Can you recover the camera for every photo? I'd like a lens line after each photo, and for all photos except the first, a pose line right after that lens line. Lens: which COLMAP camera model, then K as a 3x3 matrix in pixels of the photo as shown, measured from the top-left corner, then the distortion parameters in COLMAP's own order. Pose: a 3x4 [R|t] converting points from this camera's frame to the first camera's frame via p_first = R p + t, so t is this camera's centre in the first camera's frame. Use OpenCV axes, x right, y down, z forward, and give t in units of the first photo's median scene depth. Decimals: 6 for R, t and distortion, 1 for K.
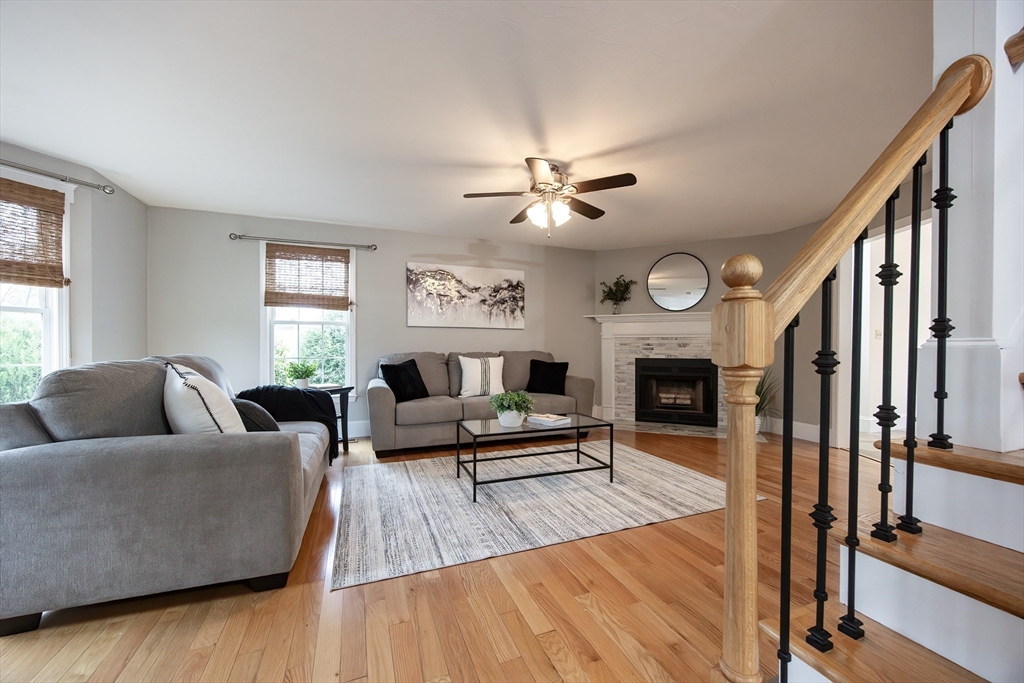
lens RADIAL K [[398.6, 0, 522.1], [0, 398.6, 348.0], [0, 0, 1]] dist [0.000041, 0.000020]
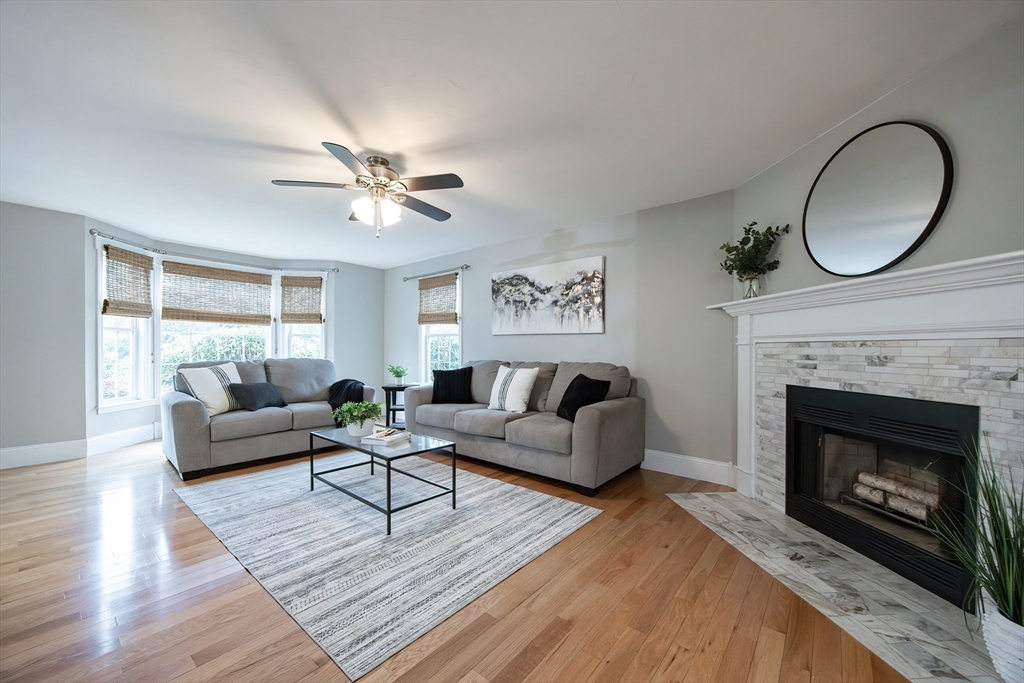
lens RADIAL K [[395.7, 0, 486.2], [0, 395.7, 351.6], [0, 0, 1]] dist [0.000800, 0.000034]
pose [[0.446726, 0.006804, -0.894645, 0.658168], [-0.009937, 0.999947, 0.002643, -0.014704], [0.894615, 0.007709, 0.446770, 0.545597]]
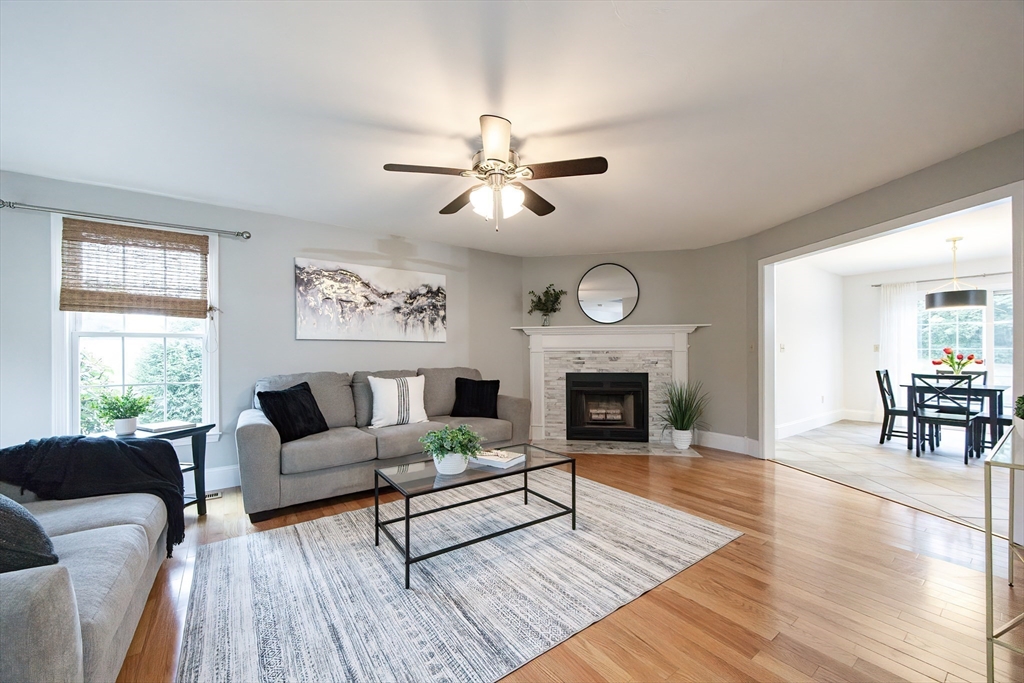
lens RADIAL K [[394.0, 0, 523.9], [0, 394.0, 352.2], [0, 0, 1]] dist [0.003229, 0.000024]
pose [[0.968012, -0.008189, 0.250770, -0.052909], [0.011586, 0.999860, -0.012073, -0.015868], [-0.250636, 0.014592, 0.967971, 0.148784]]
